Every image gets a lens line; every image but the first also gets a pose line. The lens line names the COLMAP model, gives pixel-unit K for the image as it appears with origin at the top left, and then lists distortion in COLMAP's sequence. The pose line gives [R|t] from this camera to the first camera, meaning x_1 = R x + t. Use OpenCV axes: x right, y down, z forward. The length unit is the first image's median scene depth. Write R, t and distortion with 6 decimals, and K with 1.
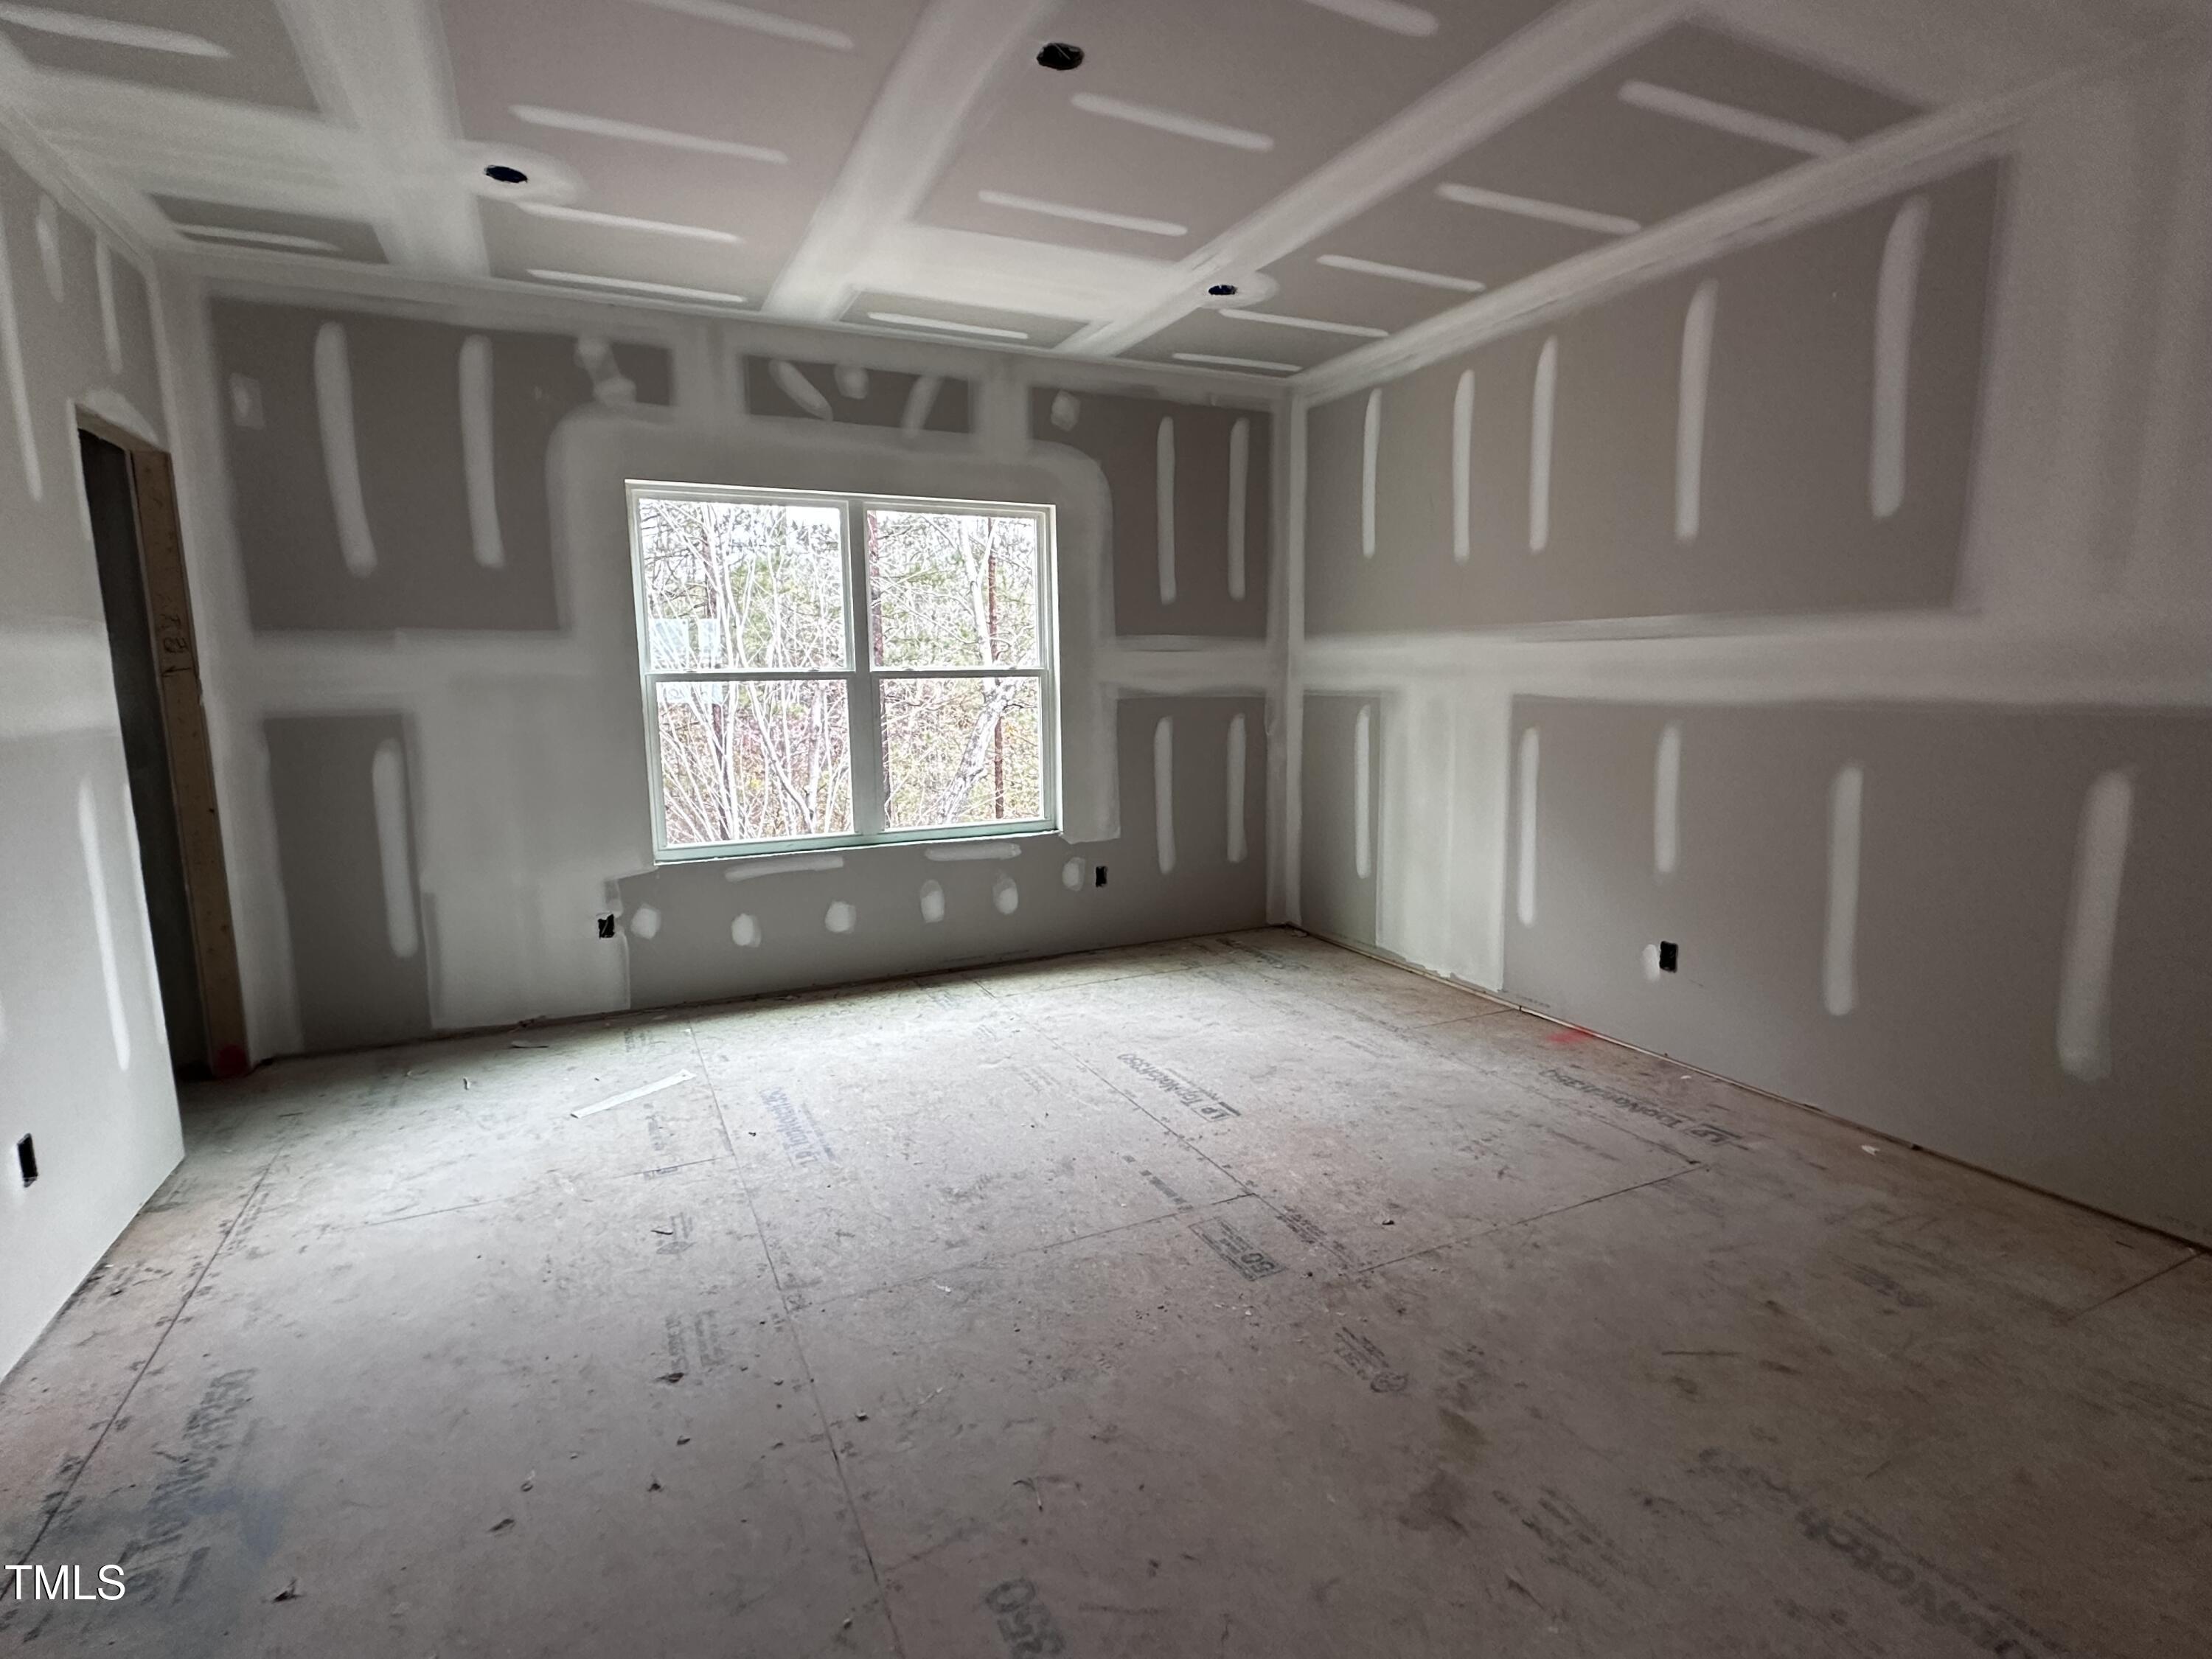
lens RADIAL K [[1080.9, 0, 1106.0], [0, 1080.9, 829.5], [0, 0, 1]] dist [-0.039121, -0.000164]
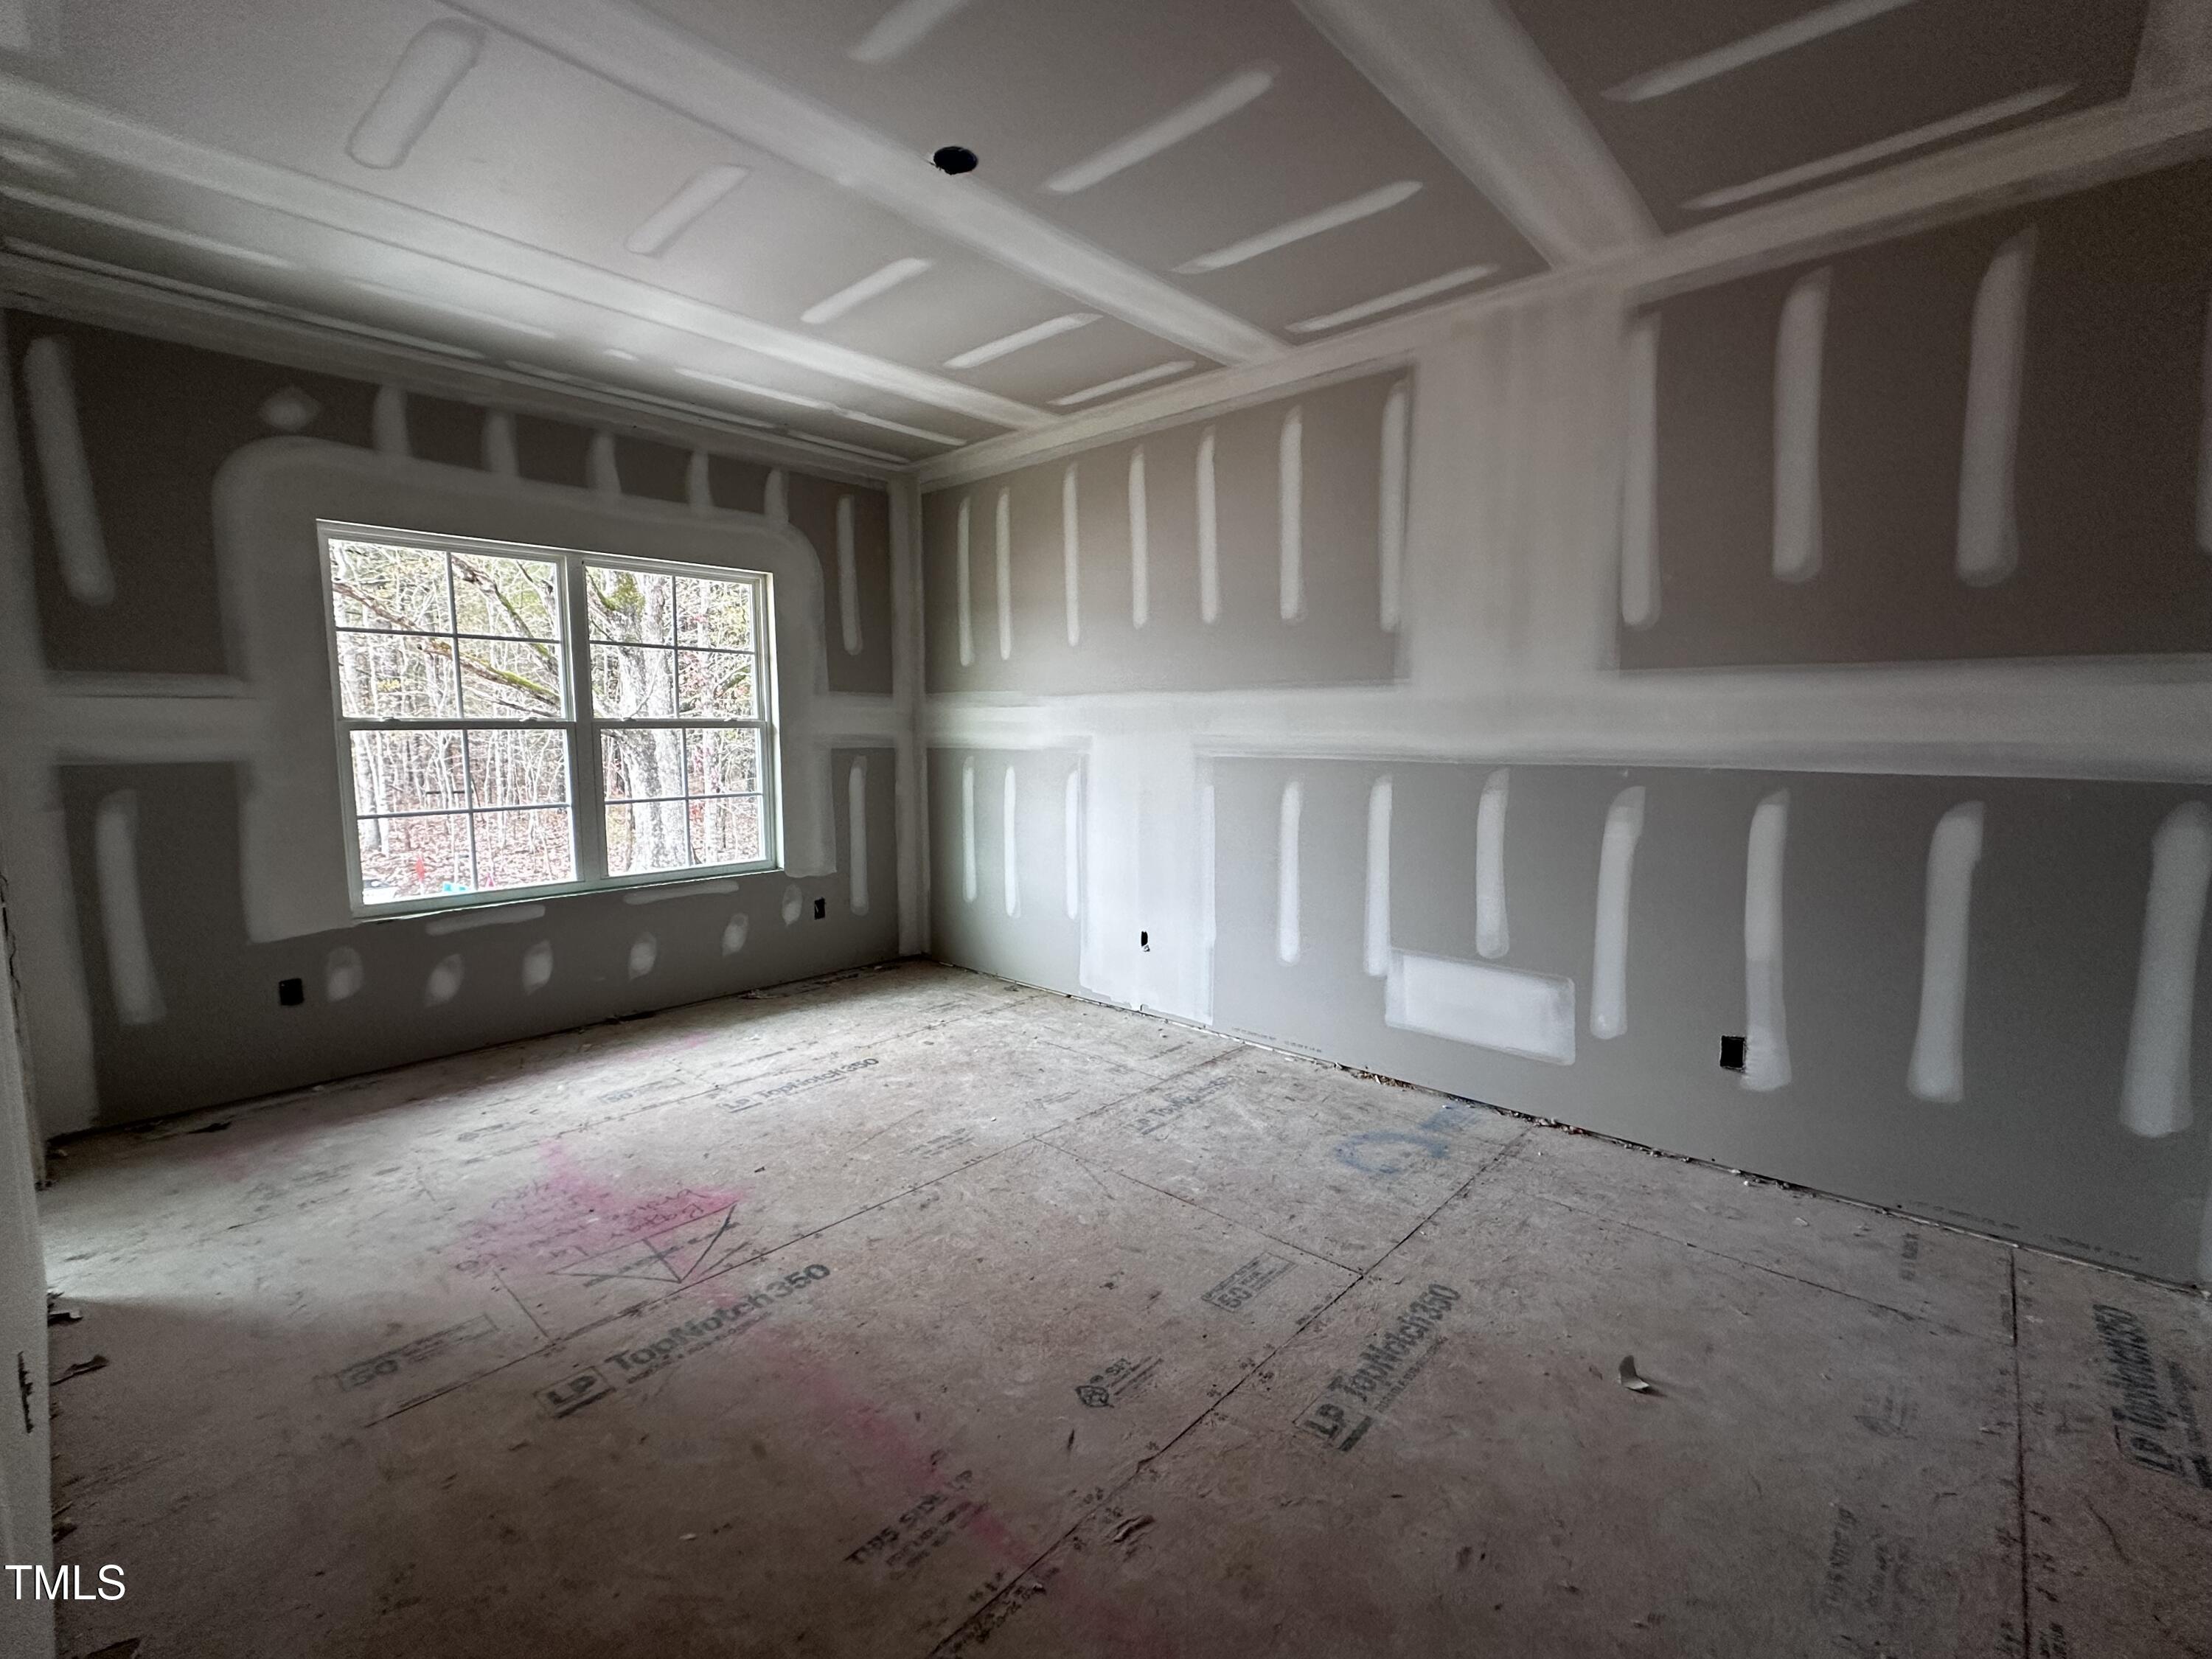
lens RADIAL K [[973.1, 0, 1106.0], [0, 973.1, 829.5], [0, 0, 1]] dist [-0.001057, -0.000046]
pose [[0.931482, -0.034022, 0.362192, -0.098715], [0.047822, 0.998429, -0.029202, 0.006426], [-0.360630, 0.044522, 0.931646, -0.041520]]
